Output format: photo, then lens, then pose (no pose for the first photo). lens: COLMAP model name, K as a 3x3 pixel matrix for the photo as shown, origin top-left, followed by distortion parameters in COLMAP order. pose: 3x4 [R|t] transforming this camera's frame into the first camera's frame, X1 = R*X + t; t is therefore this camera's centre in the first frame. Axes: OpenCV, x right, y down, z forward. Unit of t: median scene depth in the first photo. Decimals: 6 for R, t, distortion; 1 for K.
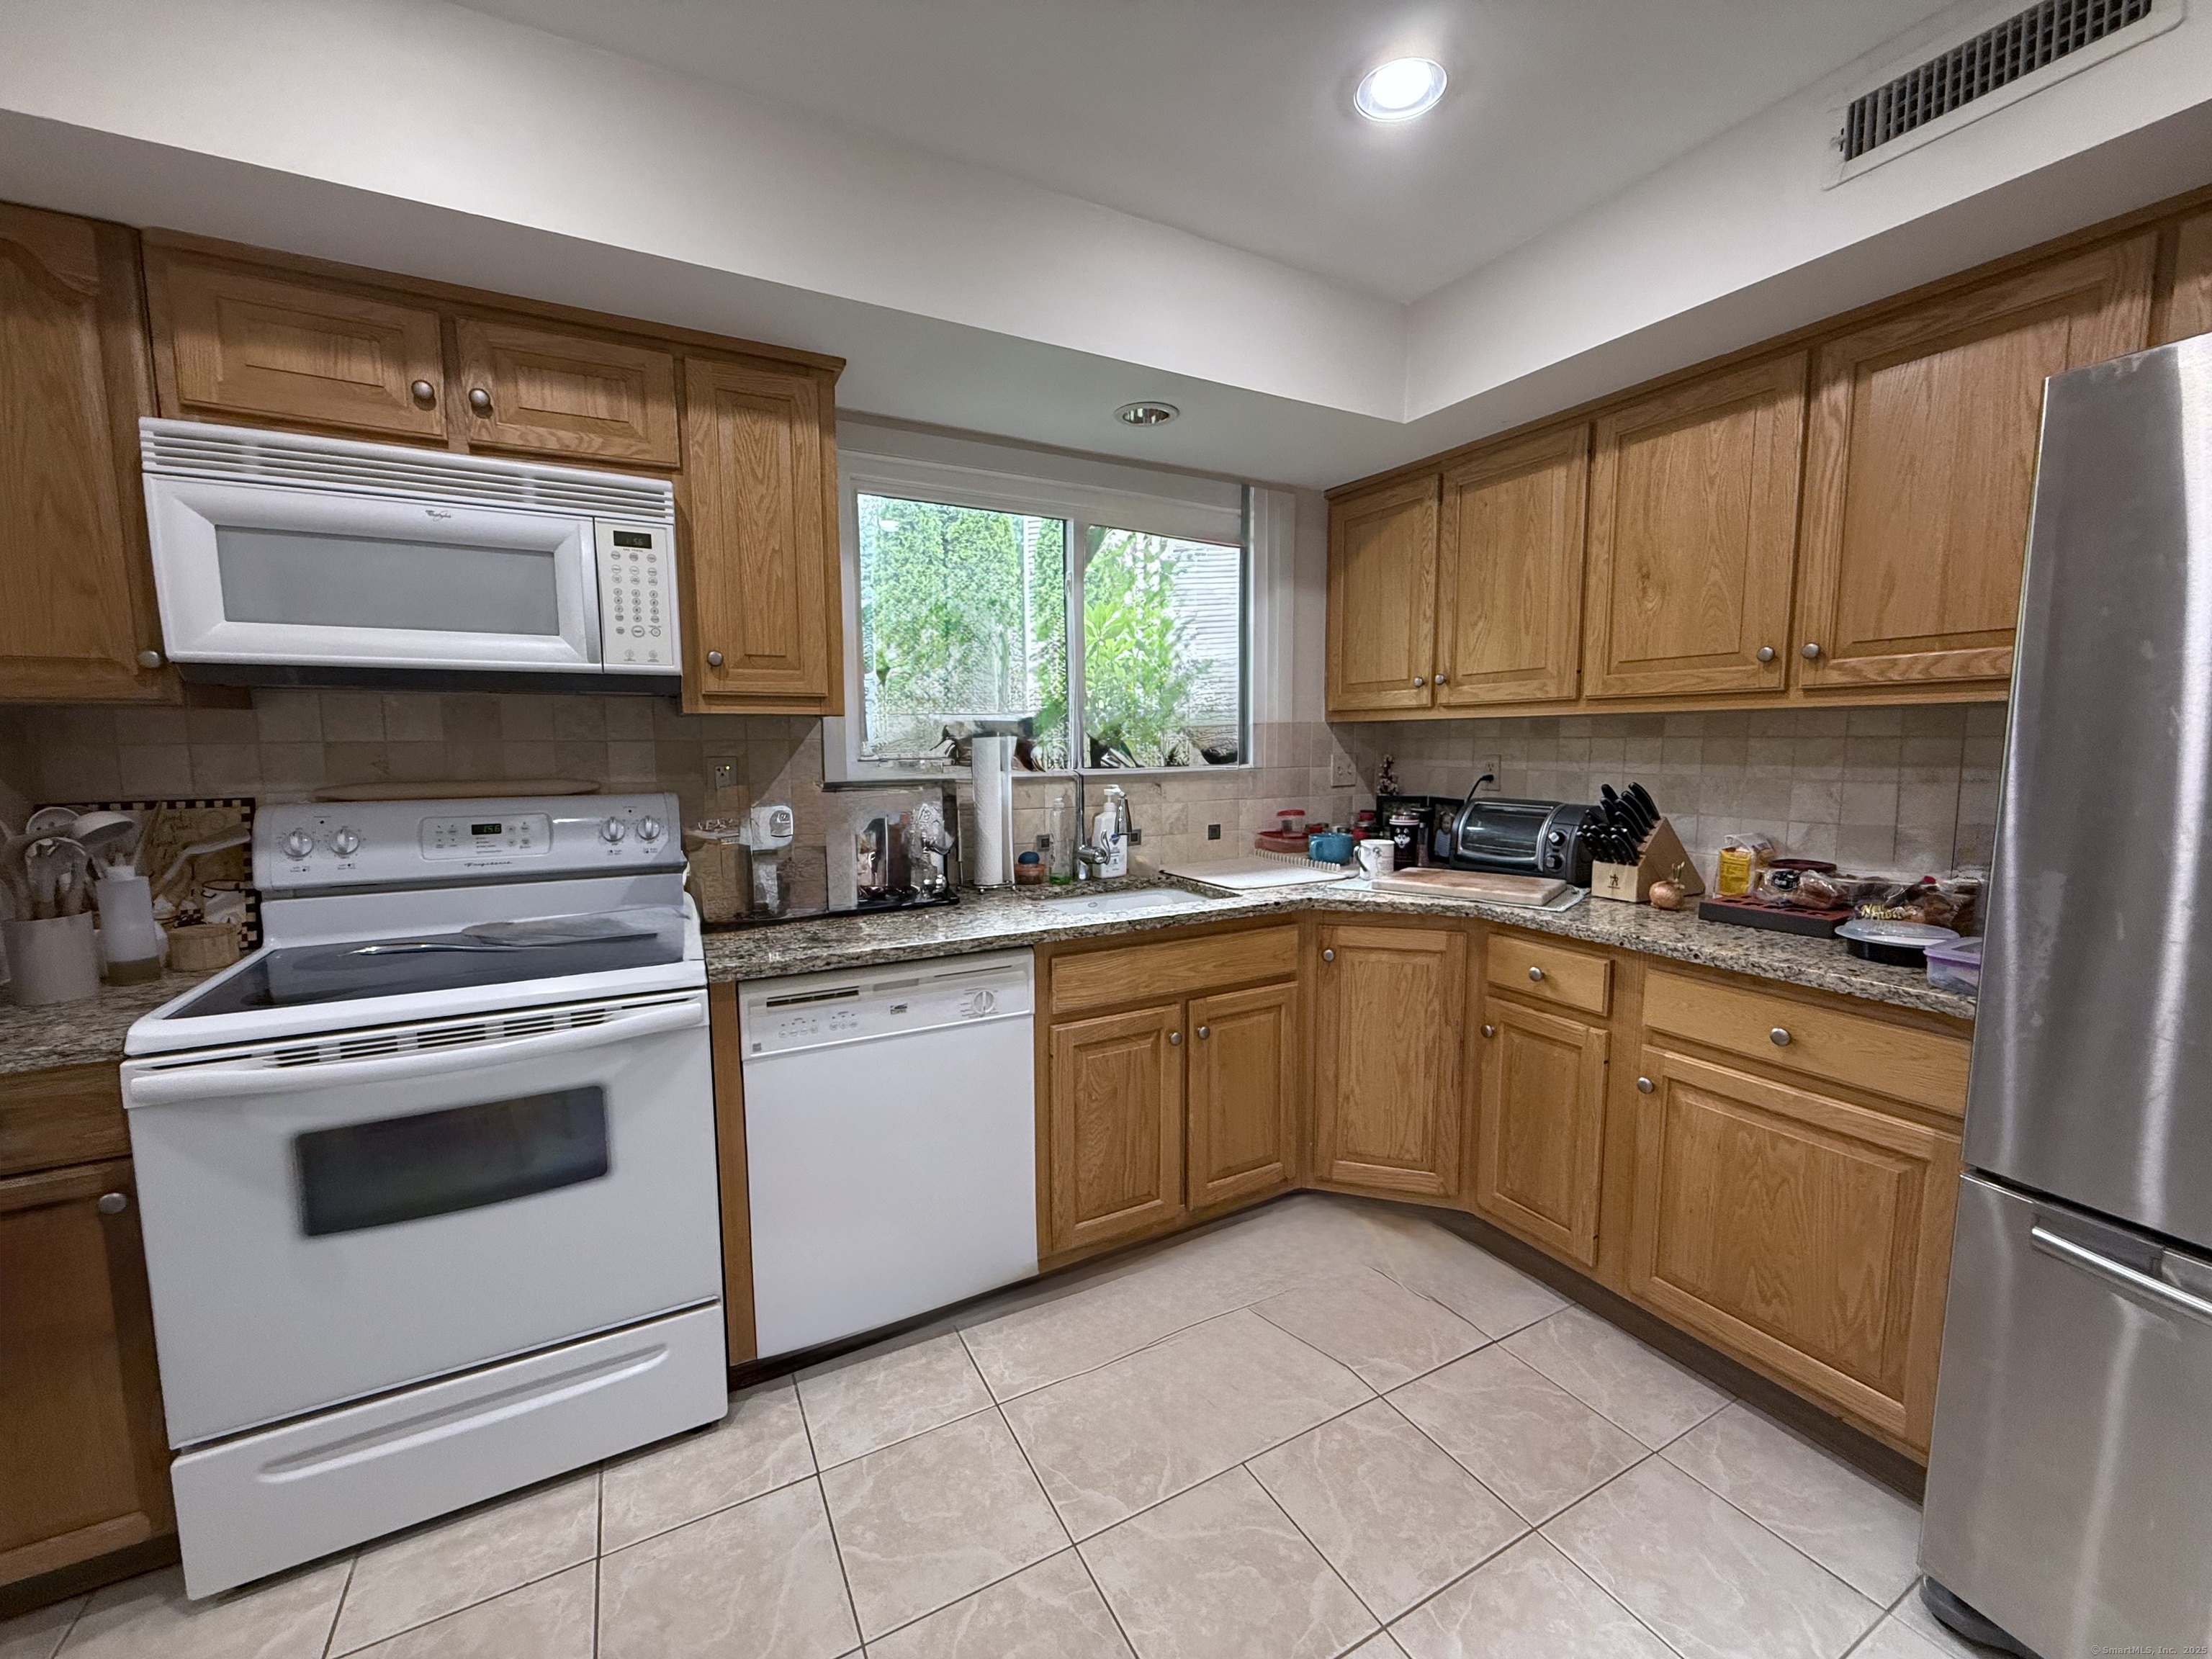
lens RADIAL K [[912.9, 0, 1148.5], [0, 912.9, 835.1], [0, 0, 1]] dist [-0.001938, 0.000627]
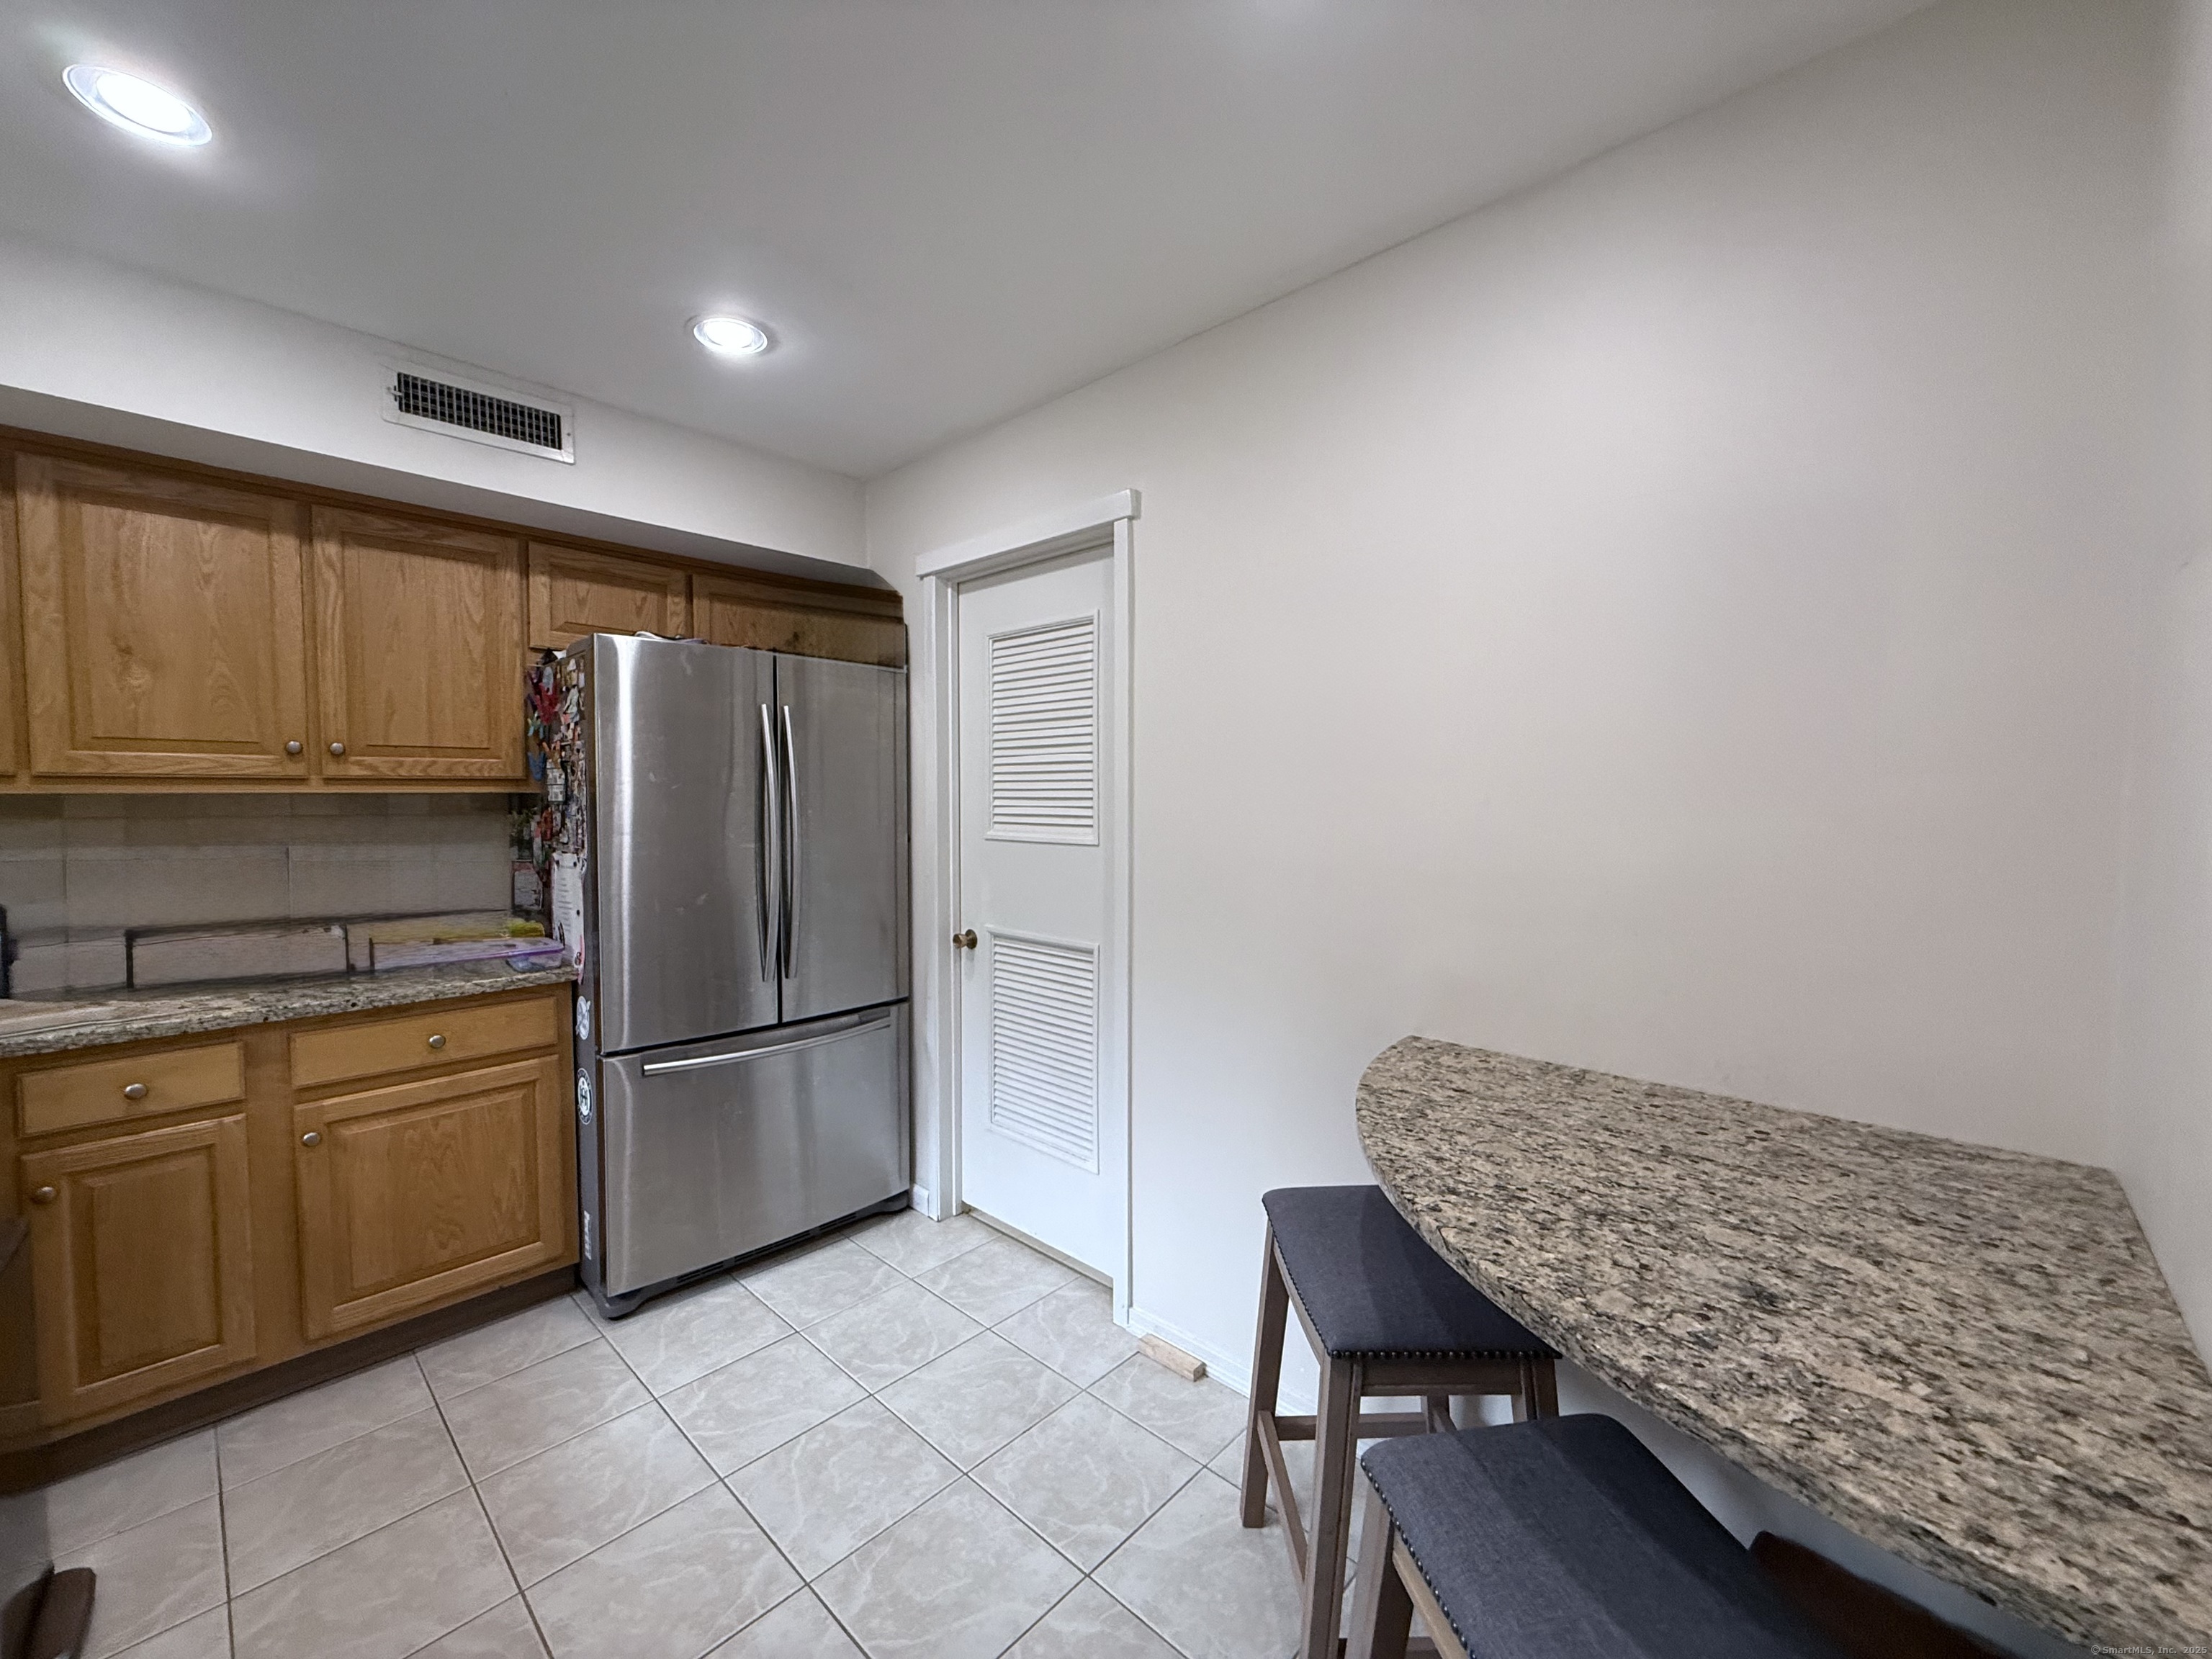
lens RADIAL K [[912.9, 0, 1102.9], [0, 912.9, 835.6], [0, 0, 1]] dist [-0.001938, 0.000627]
pose [[-0.328139, -0.038790, 0.943833, -0.791594], [0.098698, 0.992280, 0.075095, -0.074485], [-0.939459, 0.117796, -0.321777, 0.431944]]
